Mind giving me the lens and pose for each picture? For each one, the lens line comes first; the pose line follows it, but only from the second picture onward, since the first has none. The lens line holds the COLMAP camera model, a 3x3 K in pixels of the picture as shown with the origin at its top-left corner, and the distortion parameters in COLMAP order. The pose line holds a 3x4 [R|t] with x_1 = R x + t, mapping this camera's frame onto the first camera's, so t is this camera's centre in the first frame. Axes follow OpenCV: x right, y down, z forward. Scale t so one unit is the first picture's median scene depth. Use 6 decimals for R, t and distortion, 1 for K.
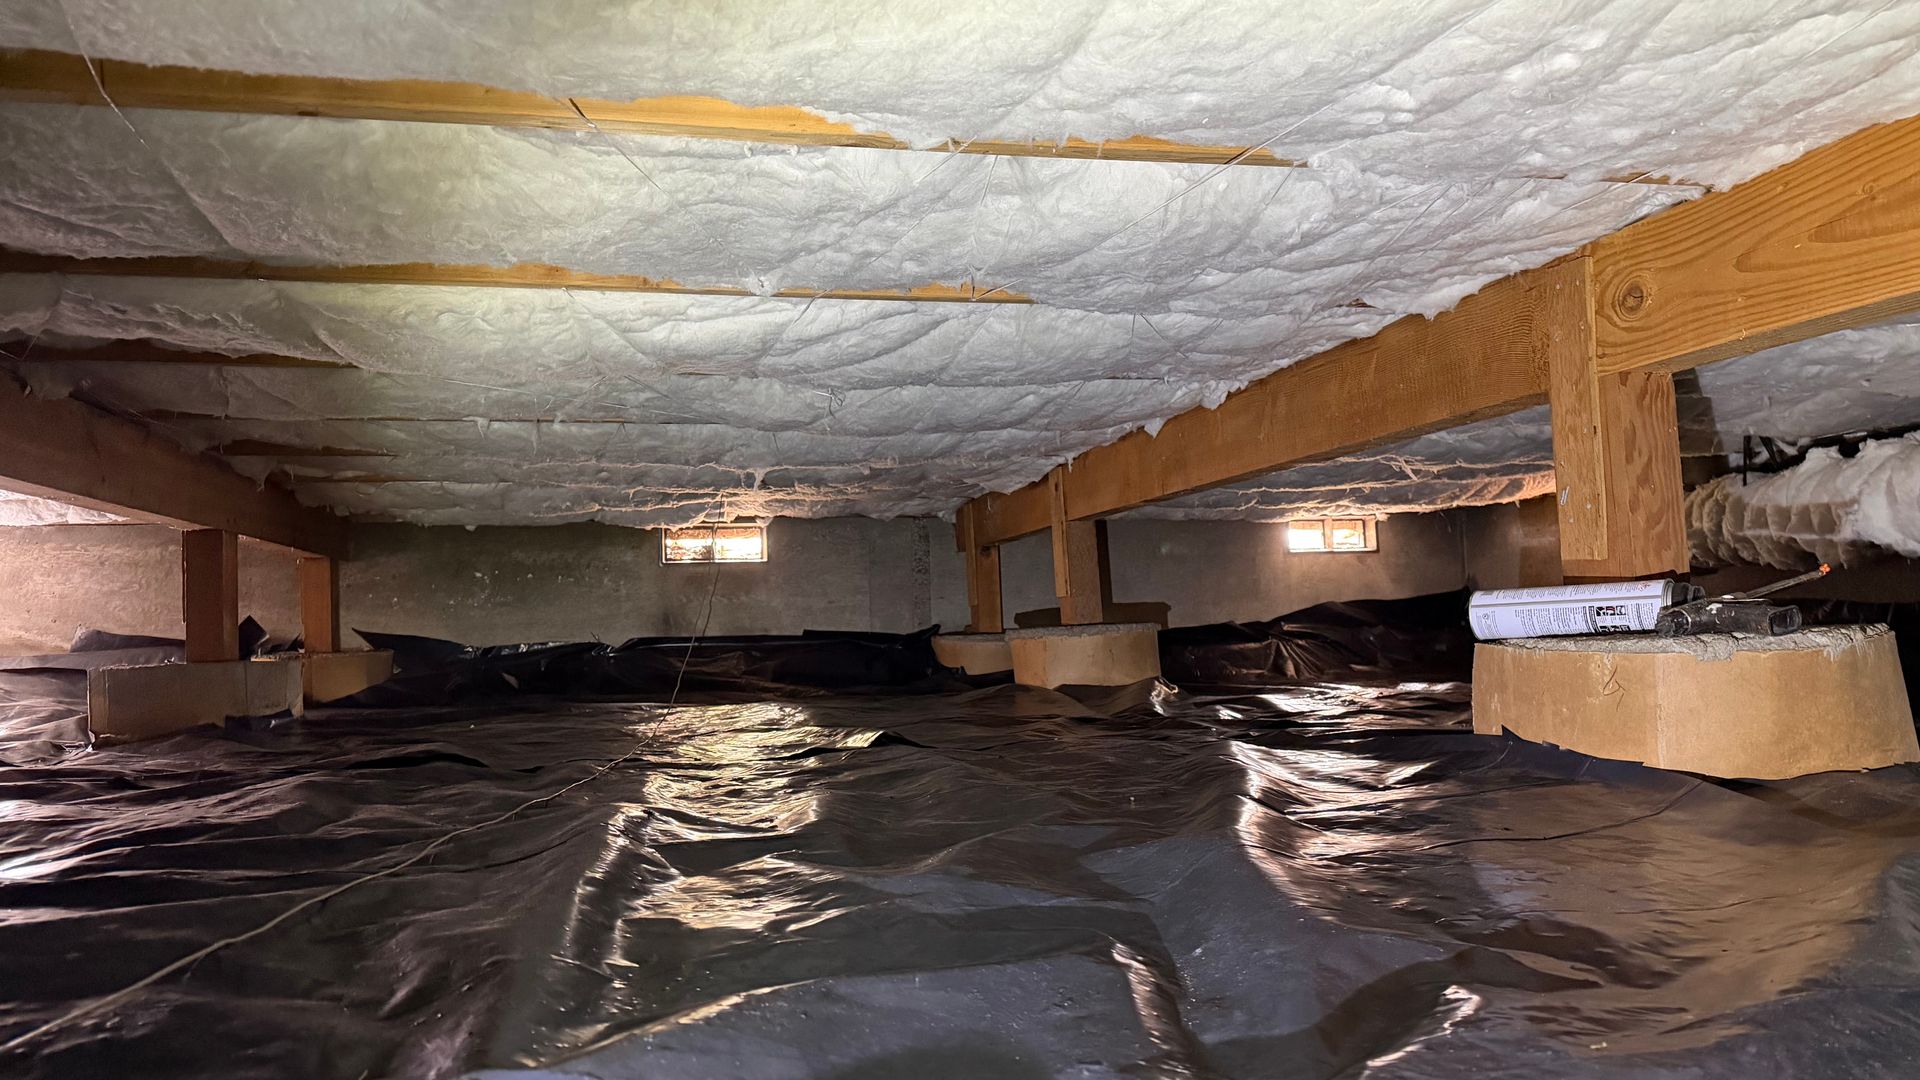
lens RADIAL K [[1286.9, 0, 960.0], [0, 1286.9, 540.0], [0, 0, 1]] dist [0.000566, -0.041901]
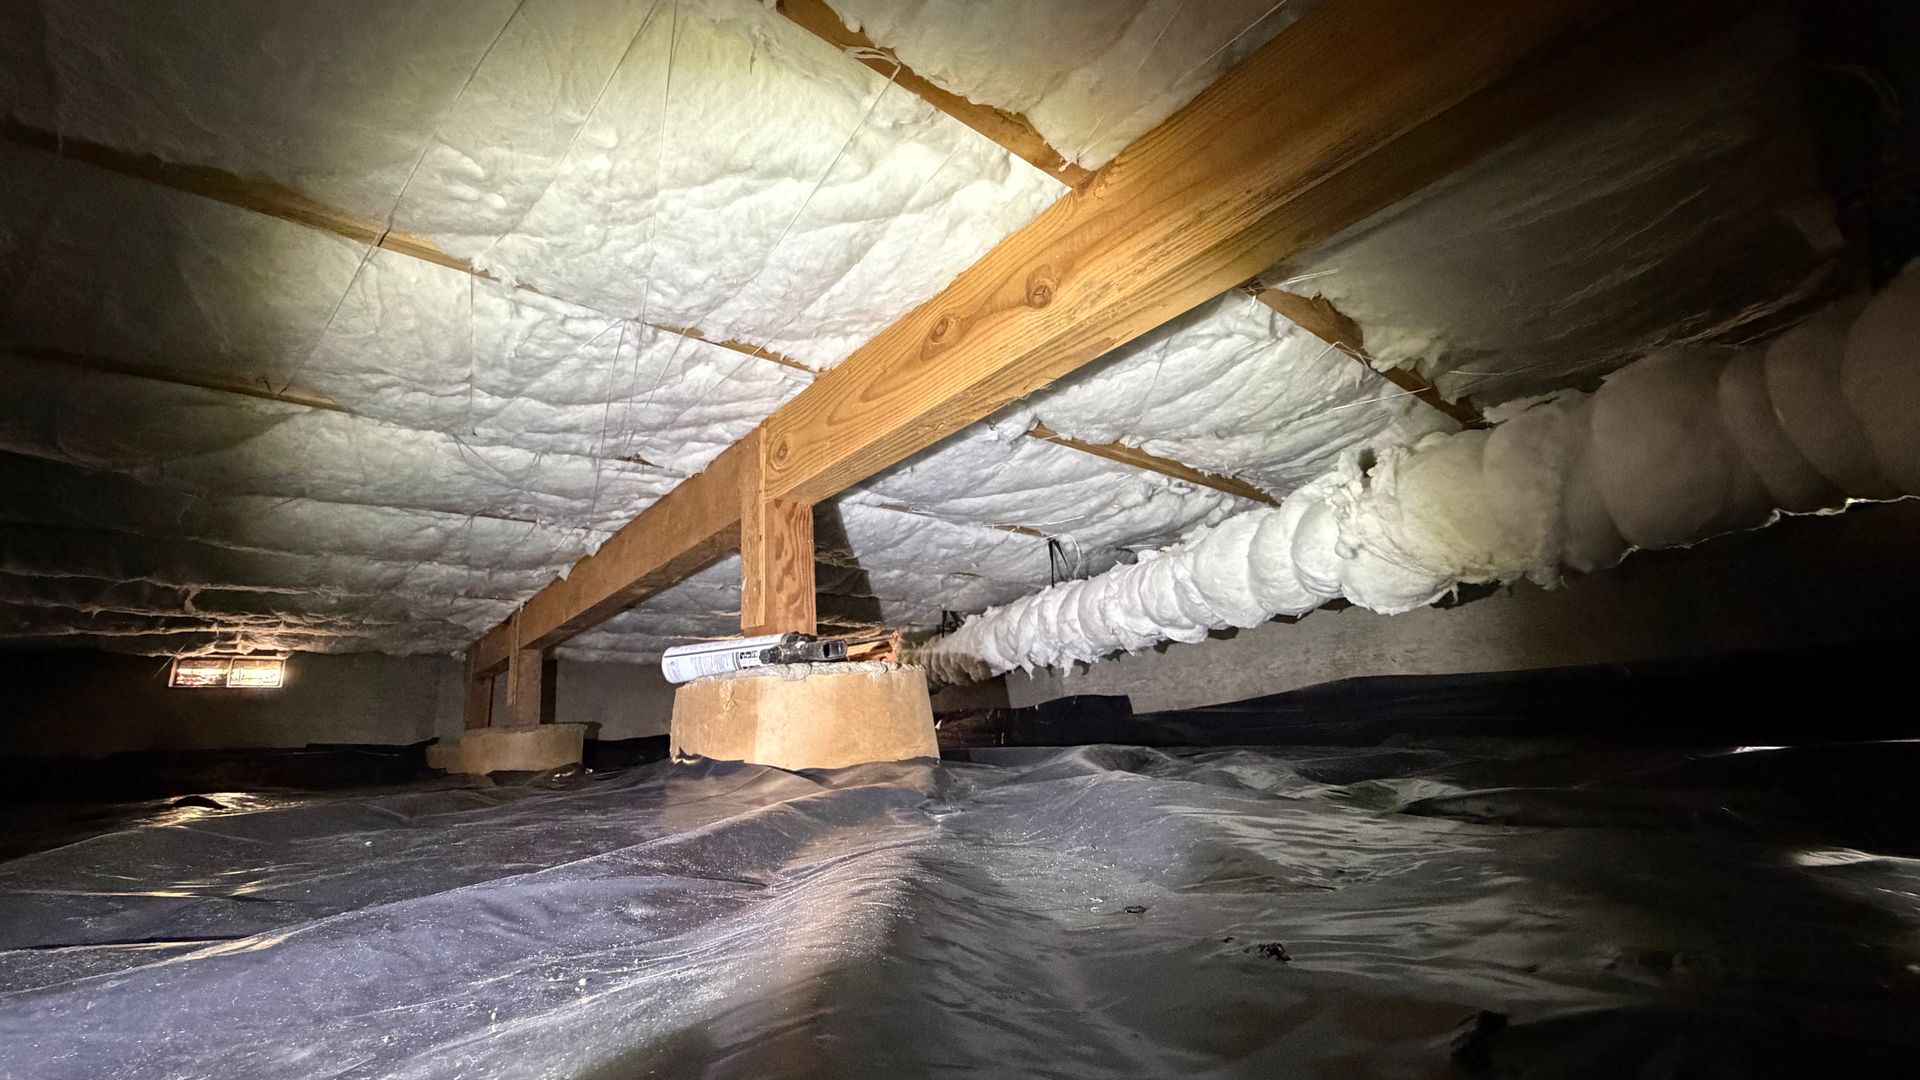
lens RADIAL K [[709.8, 0, 960.0], [0, 709.8, 540.0], [0, 0, 1]] dist [0.001046, 0.000132]
pose [[0.887852, 0.110952, 0.446553, 0.326435], [-0.003569, 0.972124, -0.234441, 0.106614], [-0.460116, 0.206556, 0.863497, 0.181071]]
